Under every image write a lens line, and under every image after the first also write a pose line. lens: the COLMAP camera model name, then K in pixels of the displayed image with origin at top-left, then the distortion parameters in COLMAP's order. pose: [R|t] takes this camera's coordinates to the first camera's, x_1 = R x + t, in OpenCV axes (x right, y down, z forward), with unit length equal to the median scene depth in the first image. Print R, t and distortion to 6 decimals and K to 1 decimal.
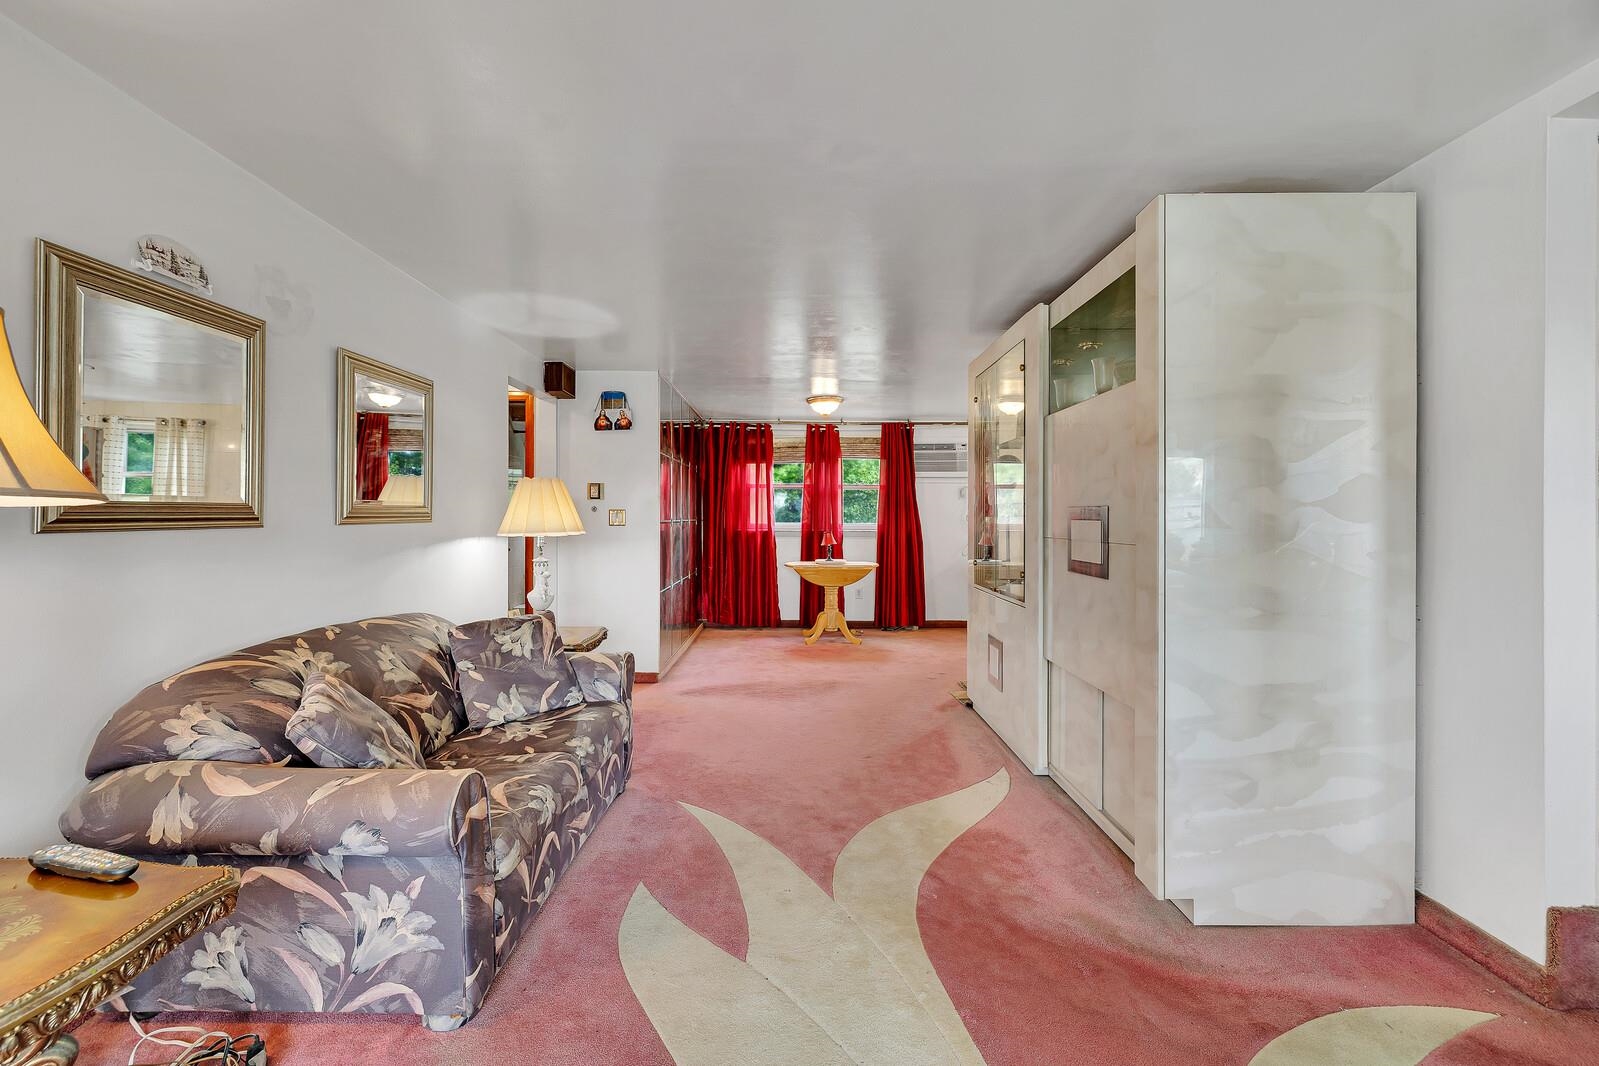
lens RADIAL K [[681.0, 0, 800.5], [0, 681.0, 519.6], [0, 0, 1]] dist [0.000986, -0.000606]
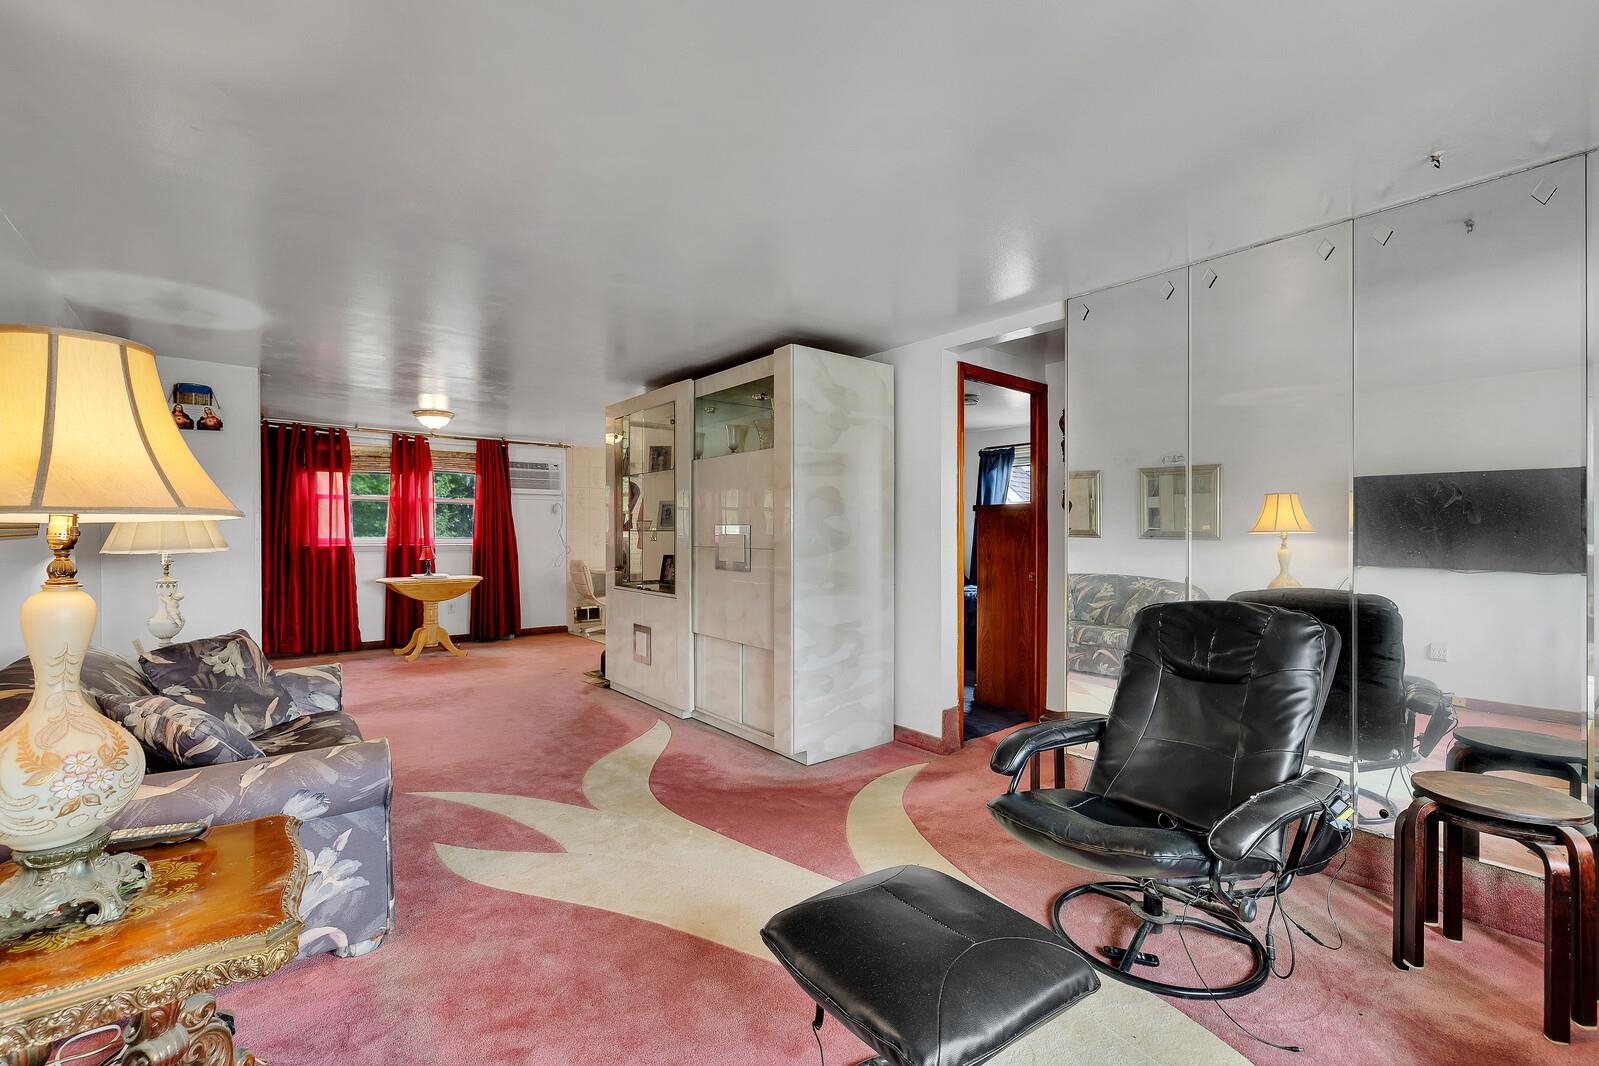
lens RADIAL K [[681.0, 0, 799.8], [0, 681.0, 536.7], [0, 0, 1]] dist [0.000986, -0.000606]
pose [[0.774617, -0.004113, 0.632418, -0.394803], [0.001339, 0.999987, 0.004863, -0.000259], [-0.632429, -0.002920, 0.774612, -0.248711]]
